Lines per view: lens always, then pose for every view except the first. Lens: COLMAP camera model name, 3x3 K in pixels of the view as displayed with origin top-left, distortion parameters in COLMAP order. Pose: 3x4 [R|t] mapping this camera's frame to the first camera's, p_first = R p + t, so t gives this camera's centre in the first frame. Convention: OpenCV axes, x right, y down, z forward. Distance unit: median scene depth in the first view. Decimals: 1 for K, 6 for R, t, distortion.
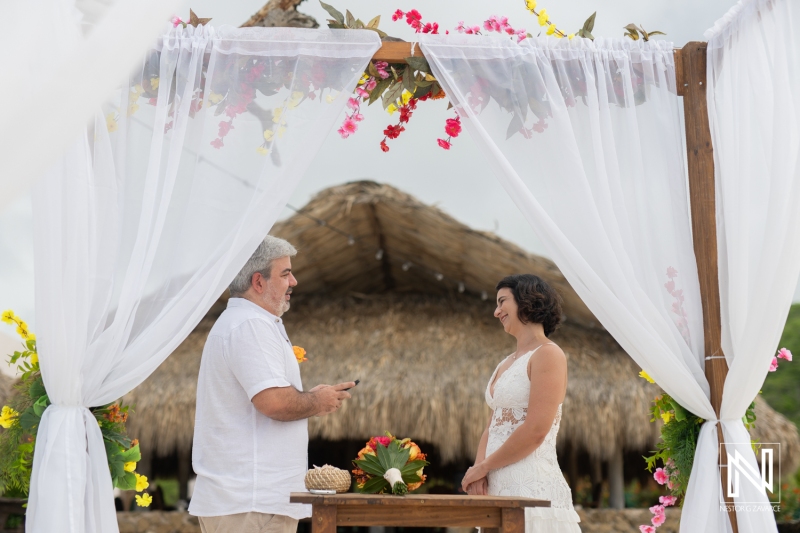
lens RADIAL K [[1111.3, 0, 400.0], [0, 1111.3, 266.5], [0, 0, 1]] dist [-0.007679, 0.074513]
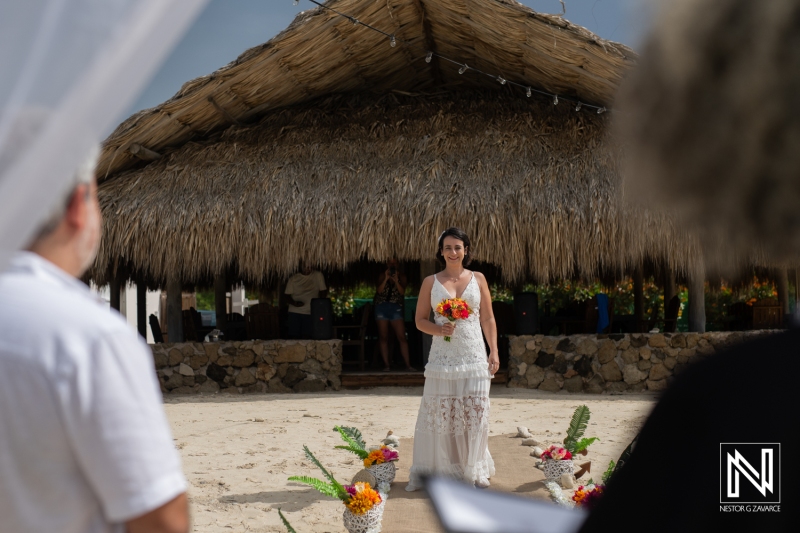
lens RADIAL K [[1111.3, 0, 400.0], [0, 1111.3, 266.5], [0, 0, 1]] dist [-0.007679, 0.074513]
pose [[0.998885, -0.020657, -0.042449, -0.006273], [0.028679, 0.979768, 0.198071, -0.015935], [0.037499, -0.199068, 0.979268, 0.127083]]
